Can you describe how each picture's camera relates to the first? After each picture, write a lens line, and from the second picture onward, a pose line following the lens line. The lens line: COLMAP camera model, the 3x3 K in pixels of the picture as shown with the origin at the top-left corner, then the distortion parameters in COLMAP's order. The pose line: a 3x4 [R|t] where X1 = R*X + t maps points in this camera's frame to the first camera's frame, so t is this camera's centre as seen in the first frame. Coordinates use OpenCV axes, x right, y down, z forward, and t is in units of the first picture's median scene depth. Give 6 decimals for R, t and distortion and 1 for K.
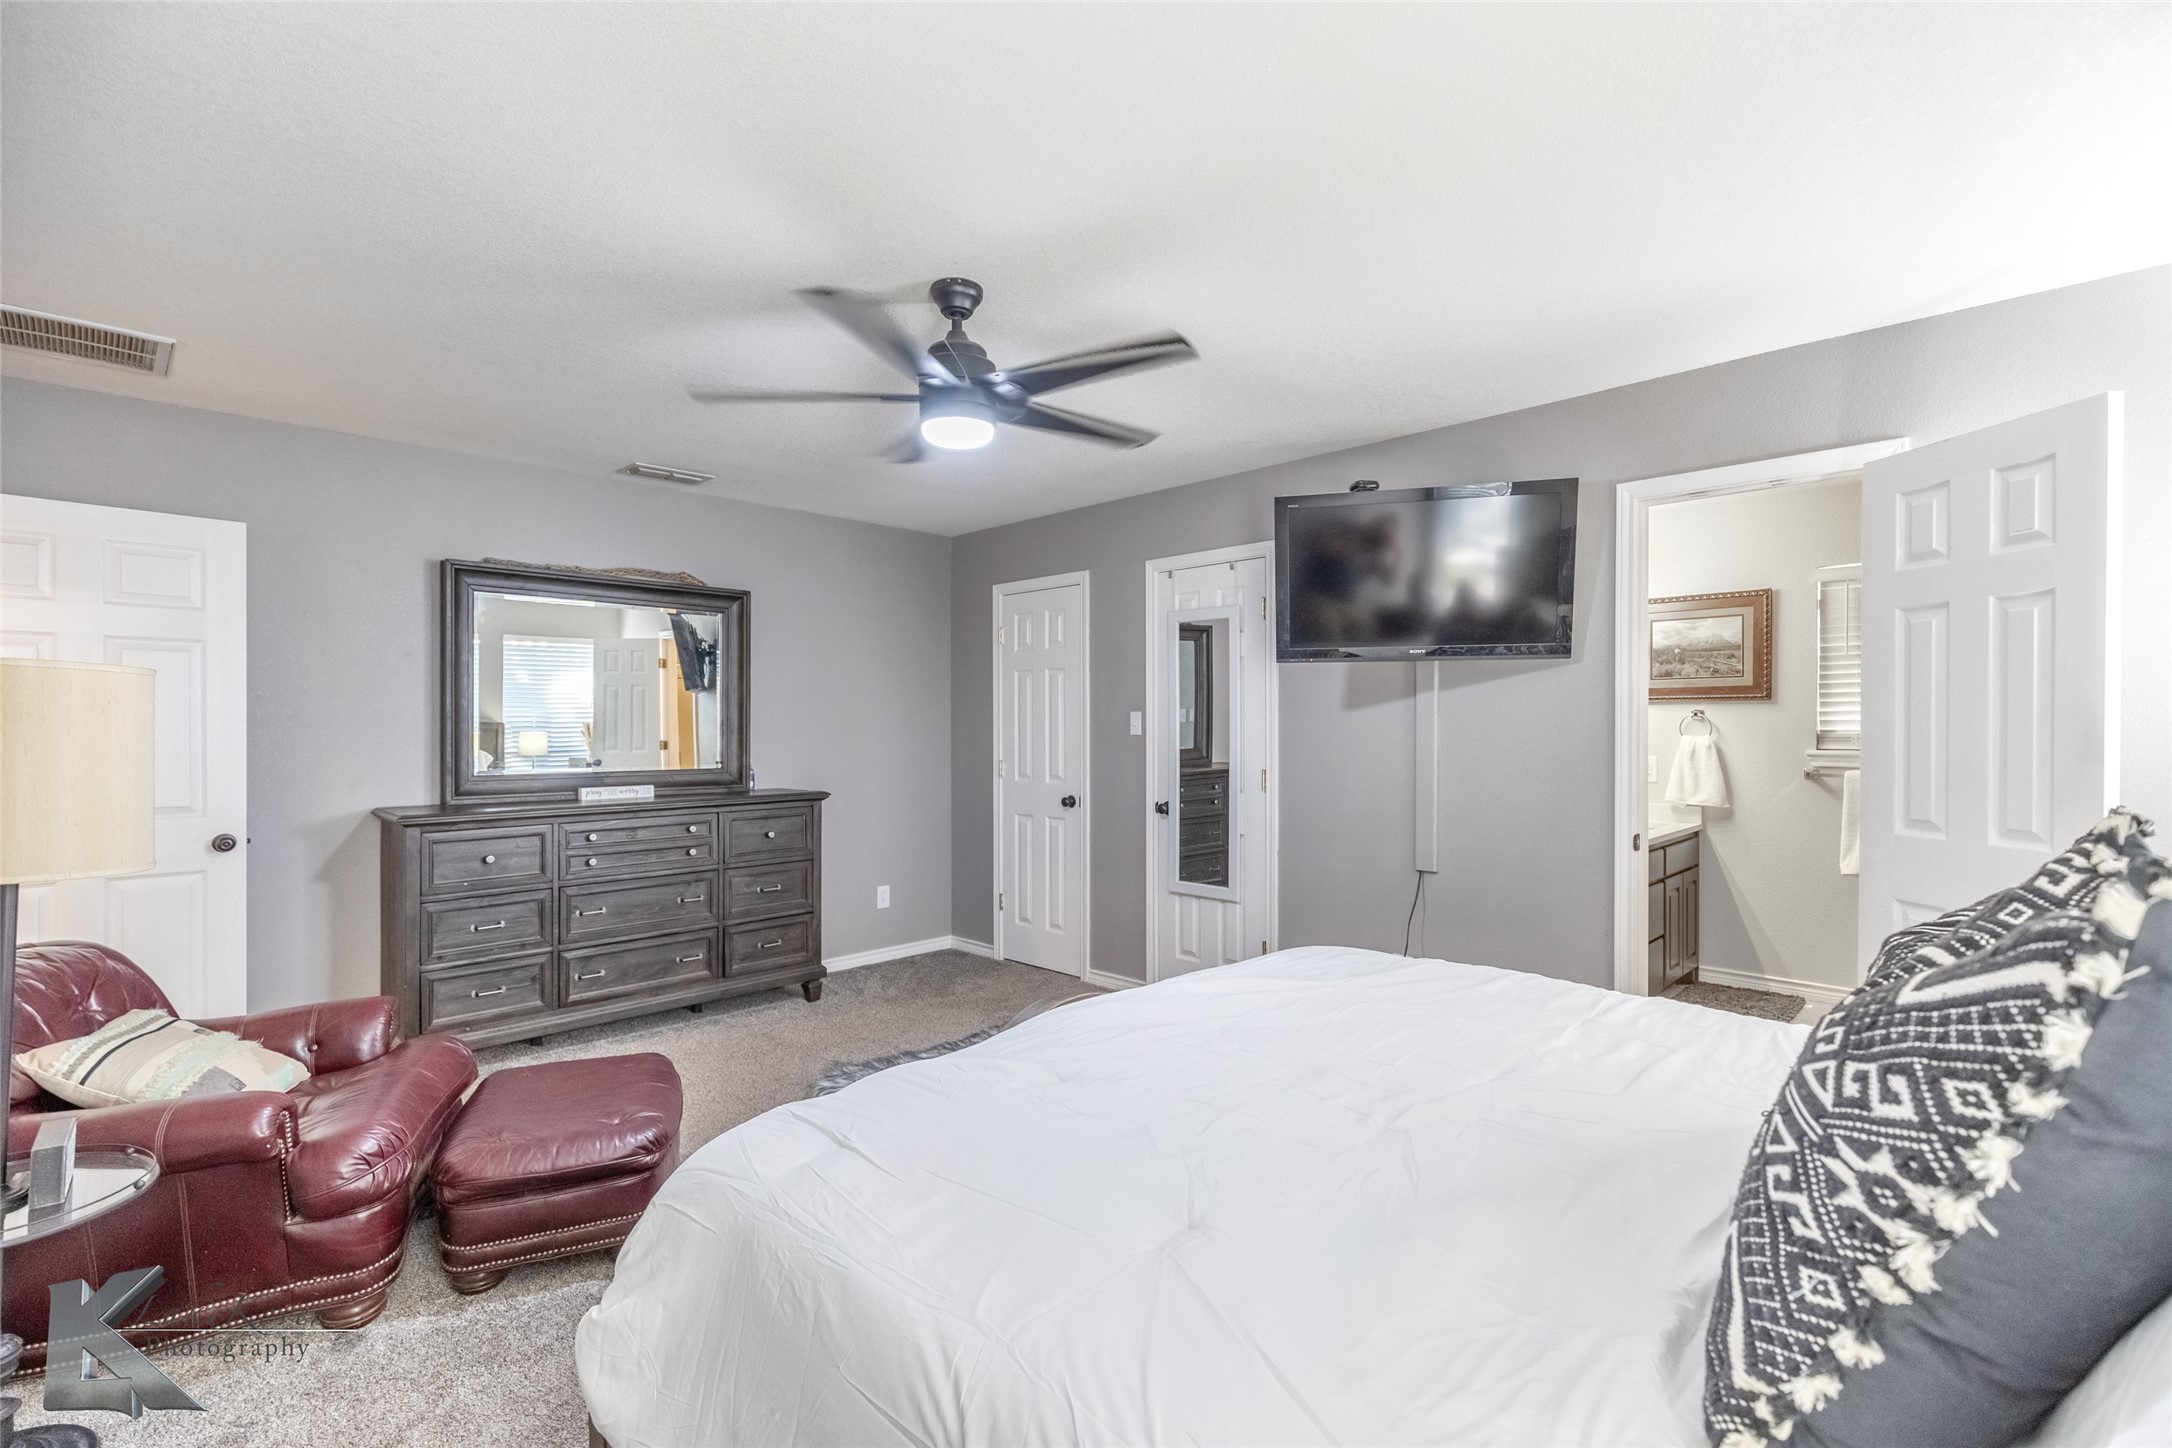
lens RADIAL K [[983.6, 0, 1085.5], [0, 983.6, 730.2], [0, 0, 1]] dist [0.009758, -0.002132]
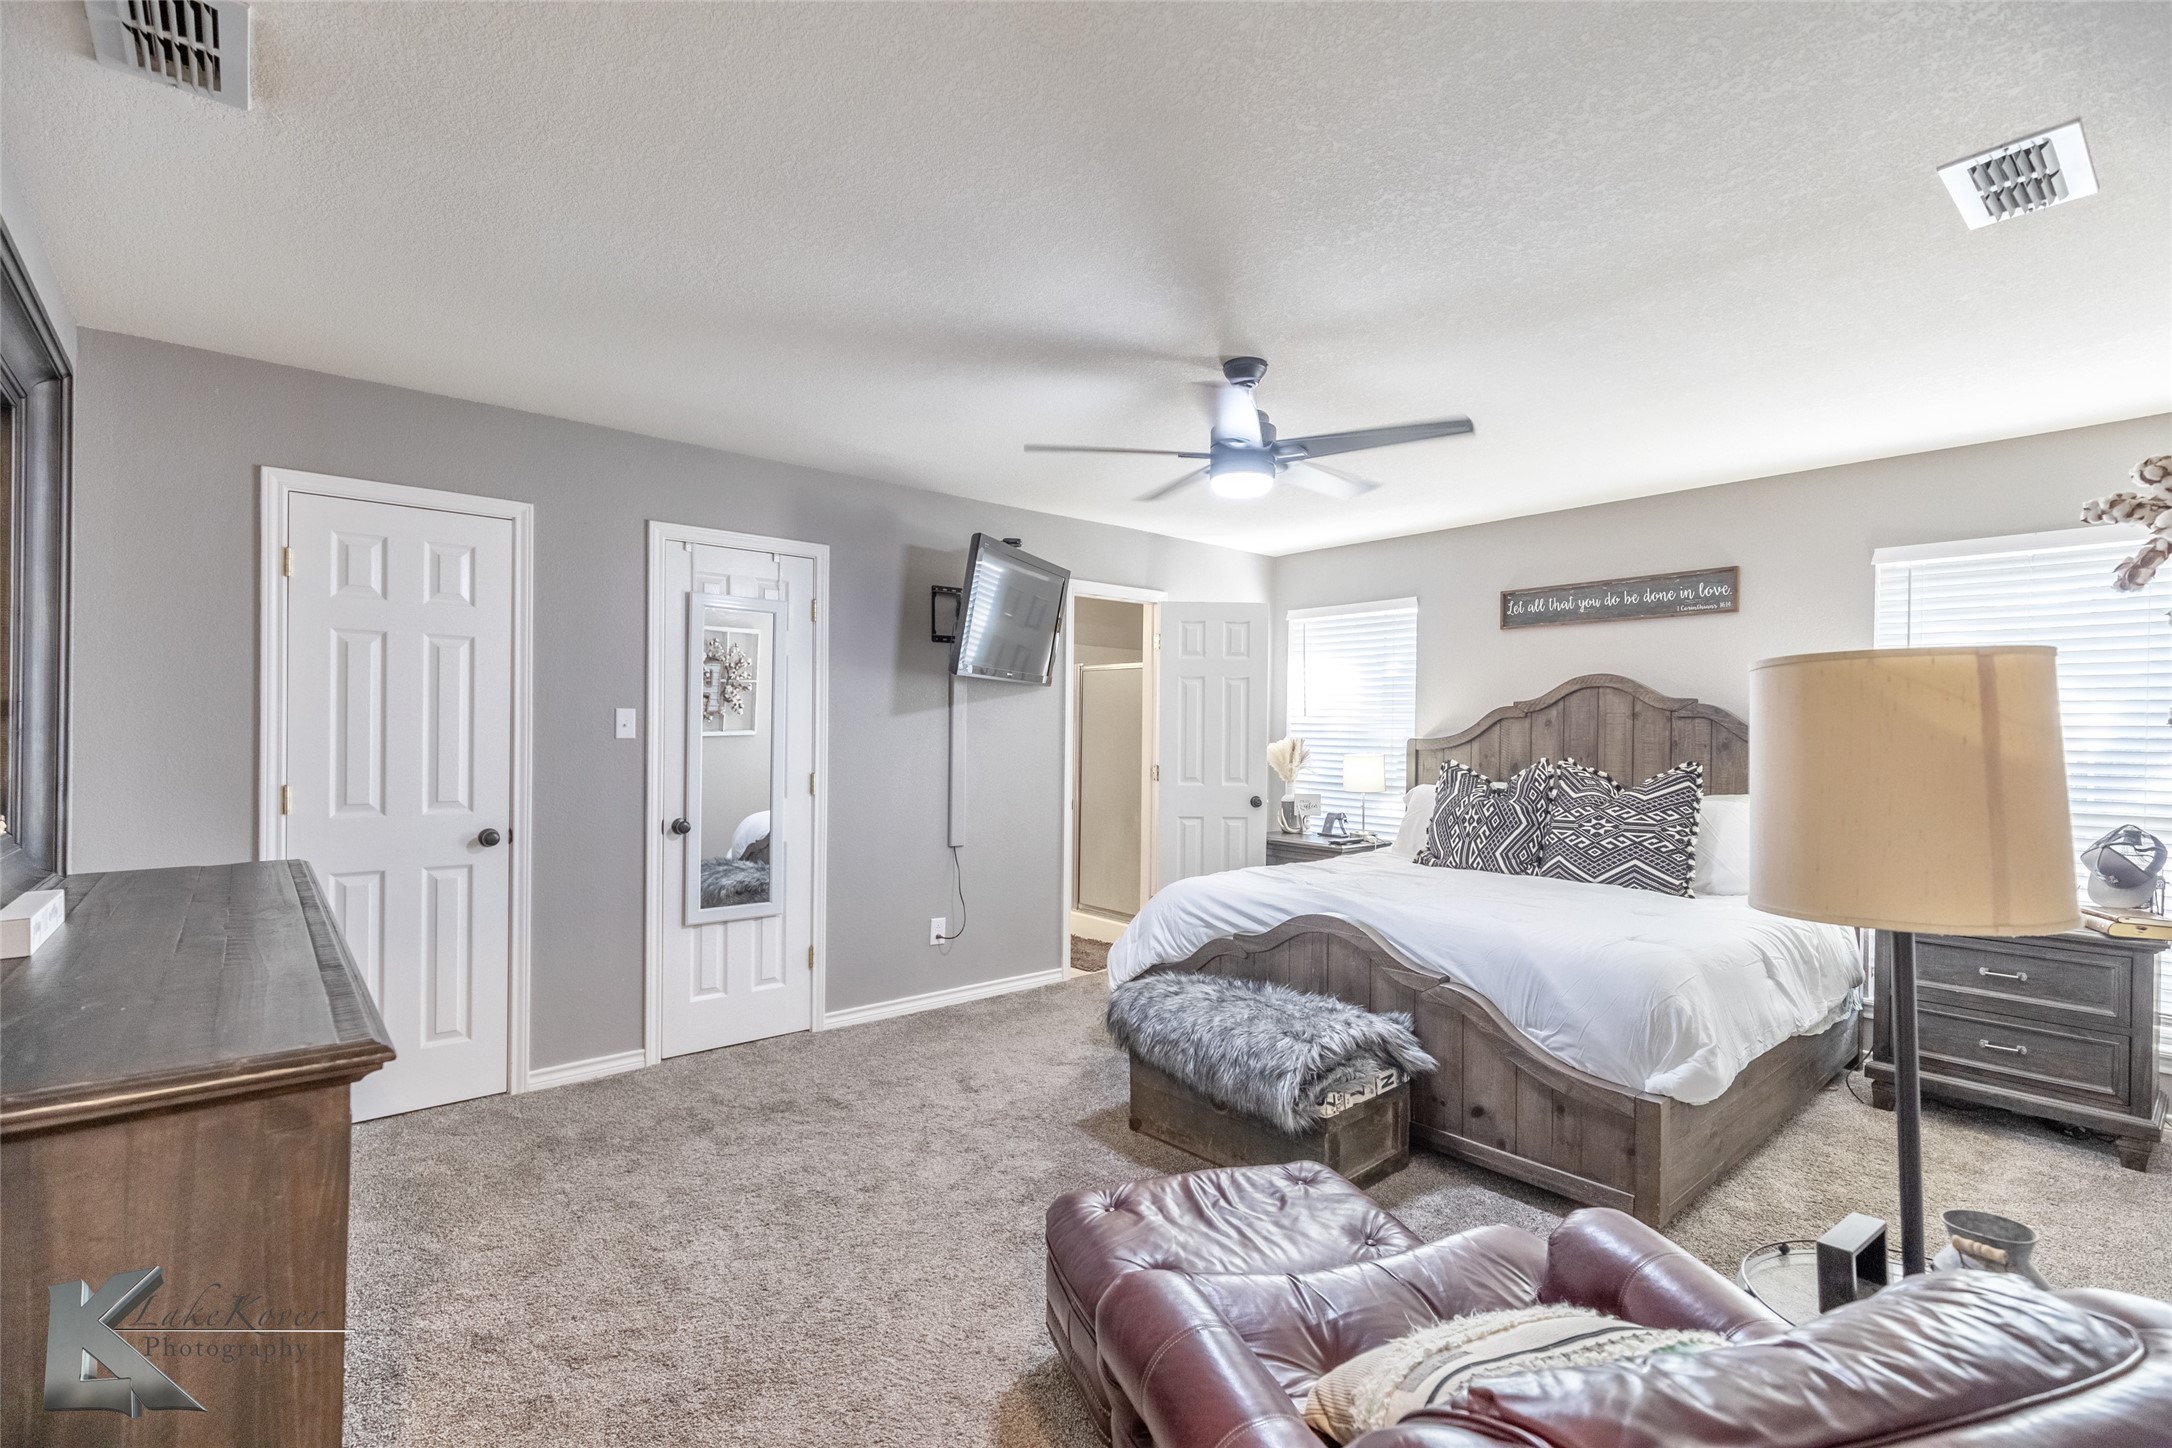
lens RADIAL K [[983.6, 0, 1087.0], [0, 983.6, 729.6], [0, 0, 1]] dist [0.009758, -0.002132]
pose [[0.073067, -0.000850, 0.997327, -0.730822], [-0.008196, 0.999965, 0.001452, -0.006781], [-0.997293, -0.008280, 0.073057, 0.604695]]
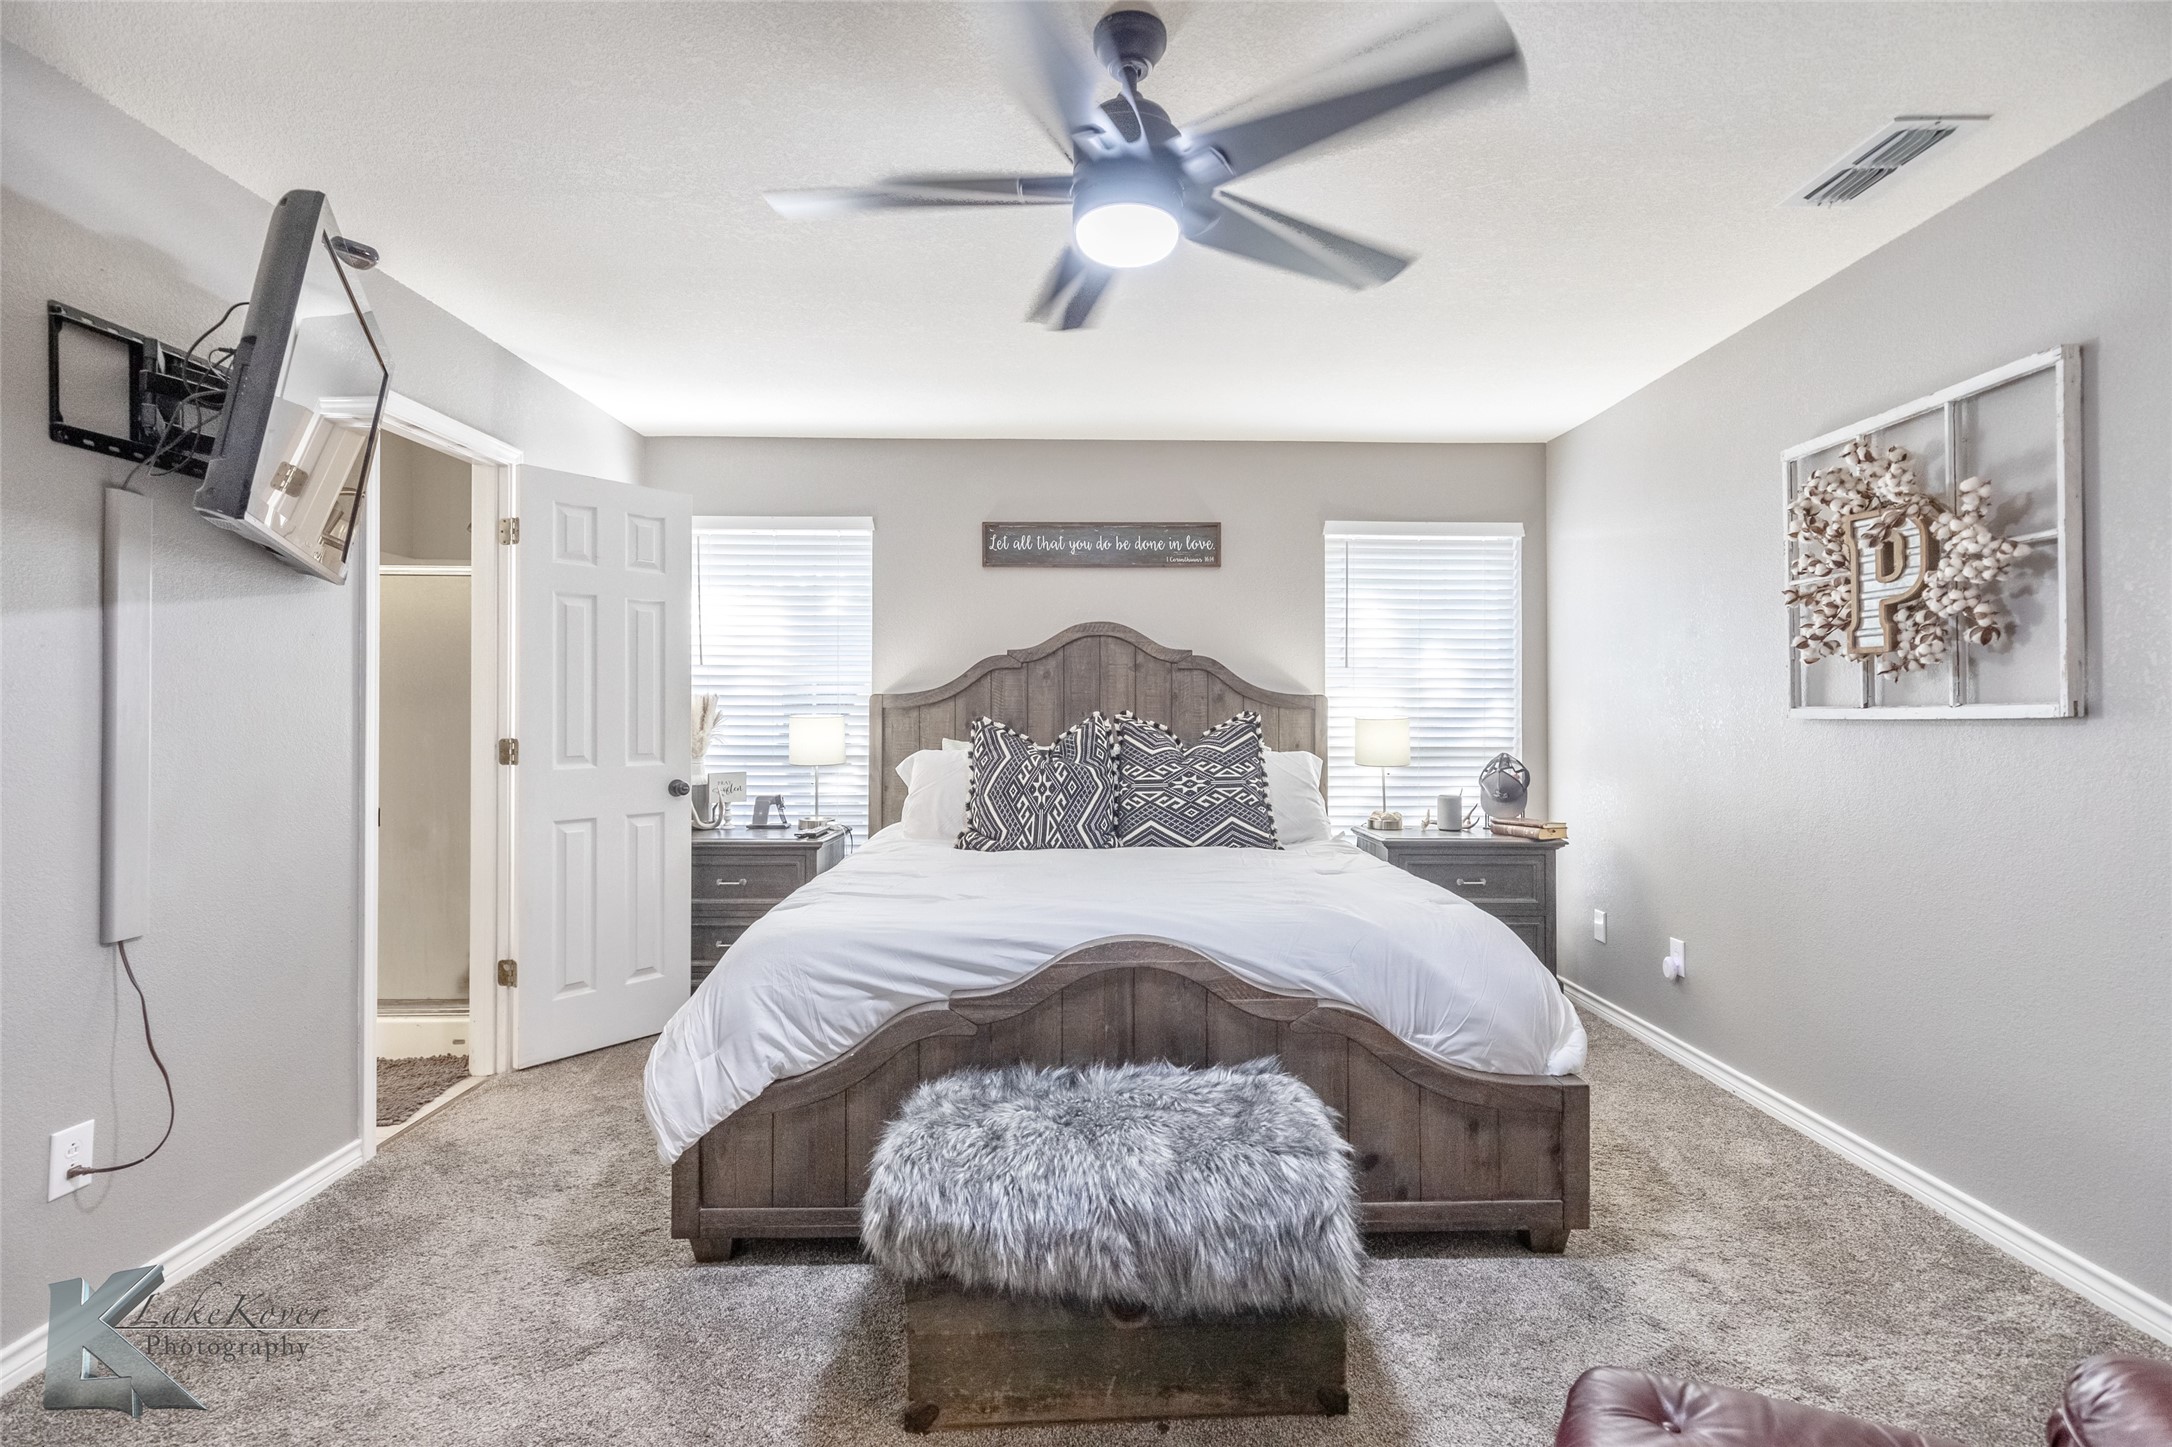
lens RADIAL K [[983.6, 0, 1082.6], [0, 983.6, 705.5], [0, 0, 1]] dist [0.009758, -0.002132]
pose [[-0.726538, 0.000159, 0.687127, -0.324681], [-0.002205, 0.999994, -0.002562, 0.014602], [-0.687123, -0.003376, -0.726533, 0.839895]]
